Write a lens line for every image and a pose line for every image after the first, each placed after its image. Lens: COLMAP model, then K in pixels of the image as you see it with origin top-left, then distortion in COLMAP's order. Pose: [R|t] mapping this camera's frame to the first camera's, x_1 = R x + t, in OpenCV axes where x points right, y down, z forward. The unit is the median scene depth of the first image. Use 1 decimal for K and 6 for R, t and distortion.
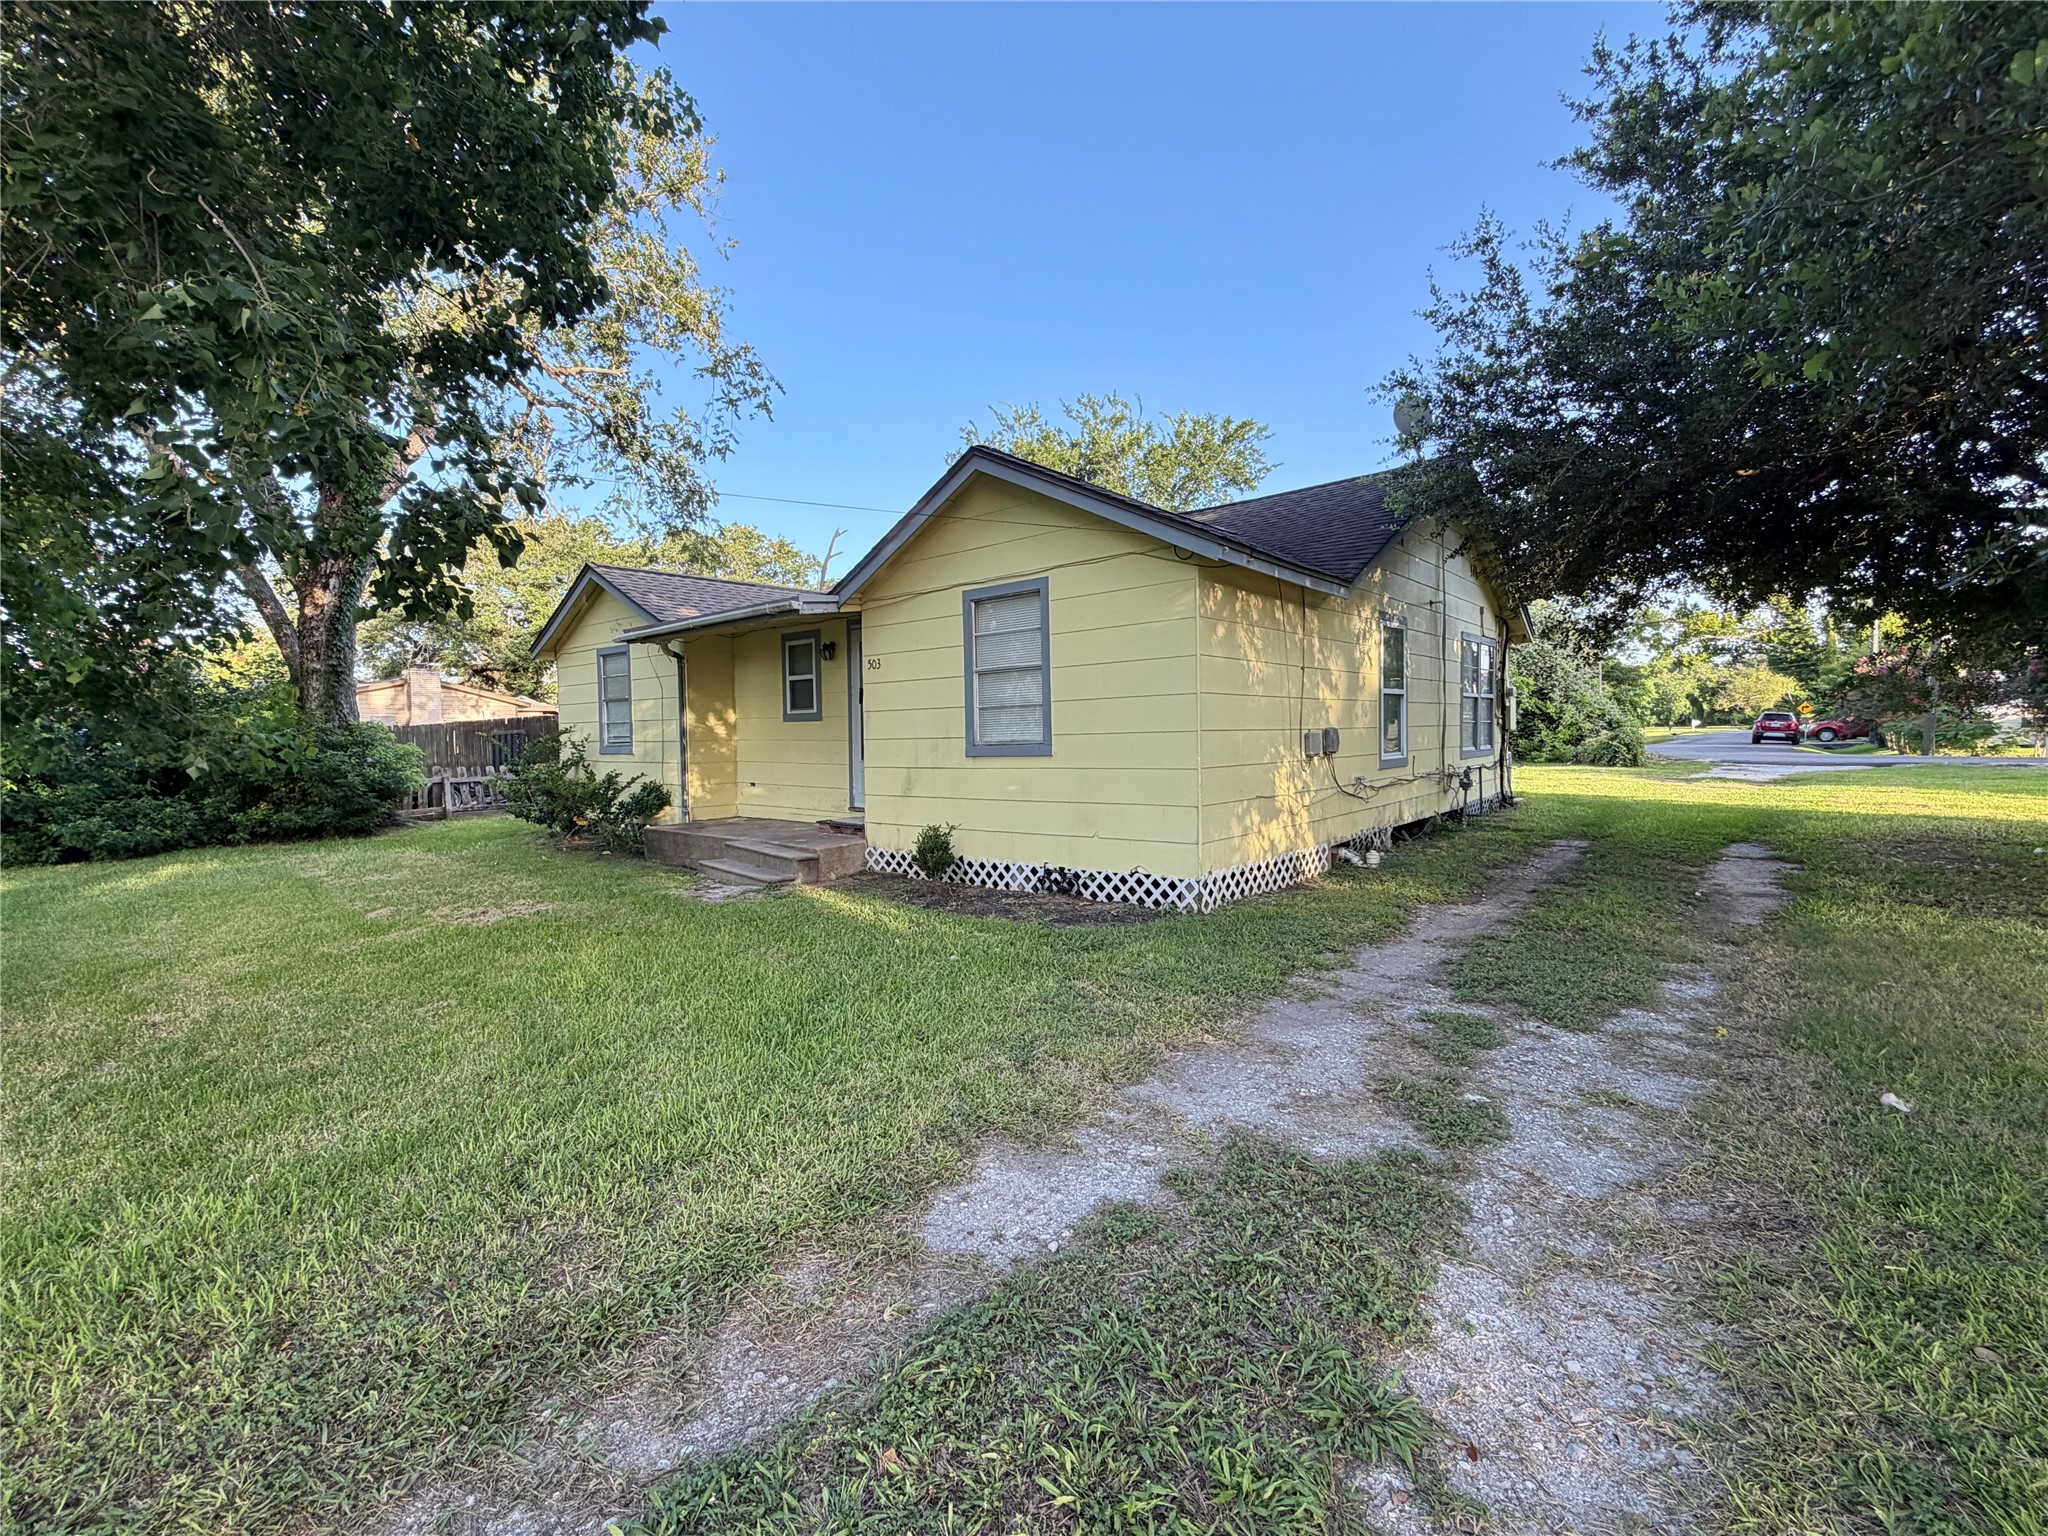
lens RADIAL K [[888.9, 0, 1026.4], [0, 888.9, 771.2], [0, 0, 1]] dist [-0.001389, -0.001254]
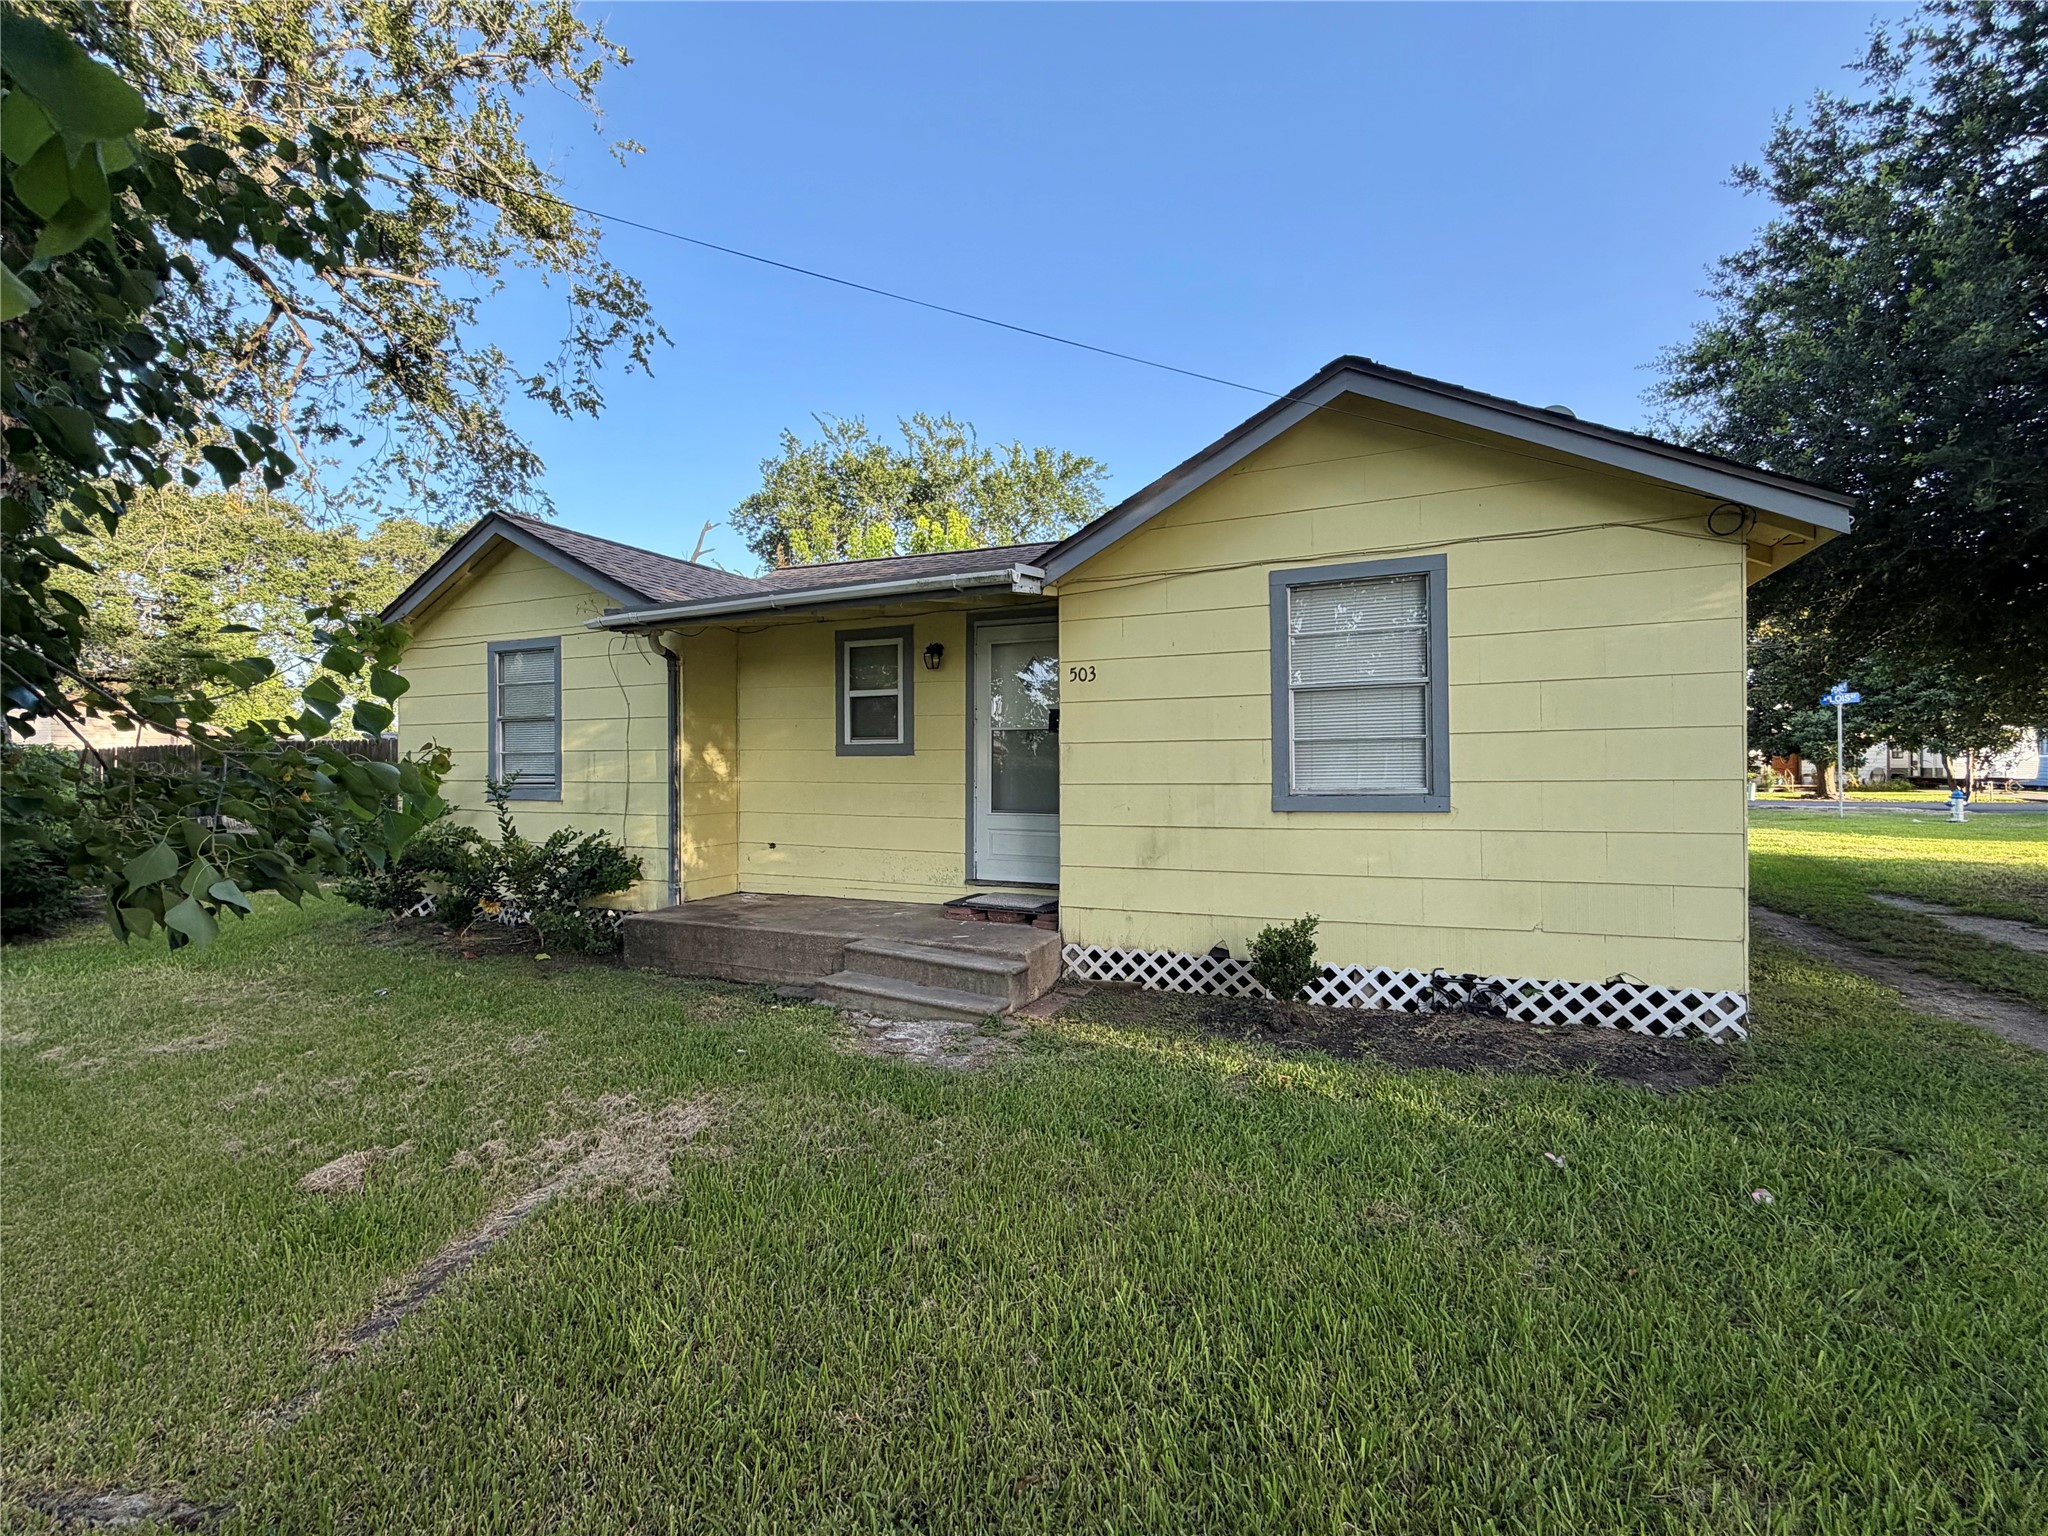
lens RADIAL K [[888.9, 0, 1021.8], [0, 888.9, 769.8], [0, 0, 1]] dist [-0.001389, -0.001254]
pose [[0.959916, 0.009912, 0.280111, -0.353325], [0.002356, 0.999054, -0.043426, -0.015405], [-0.280277, 0.042345, 0.958985, 0.313955]]
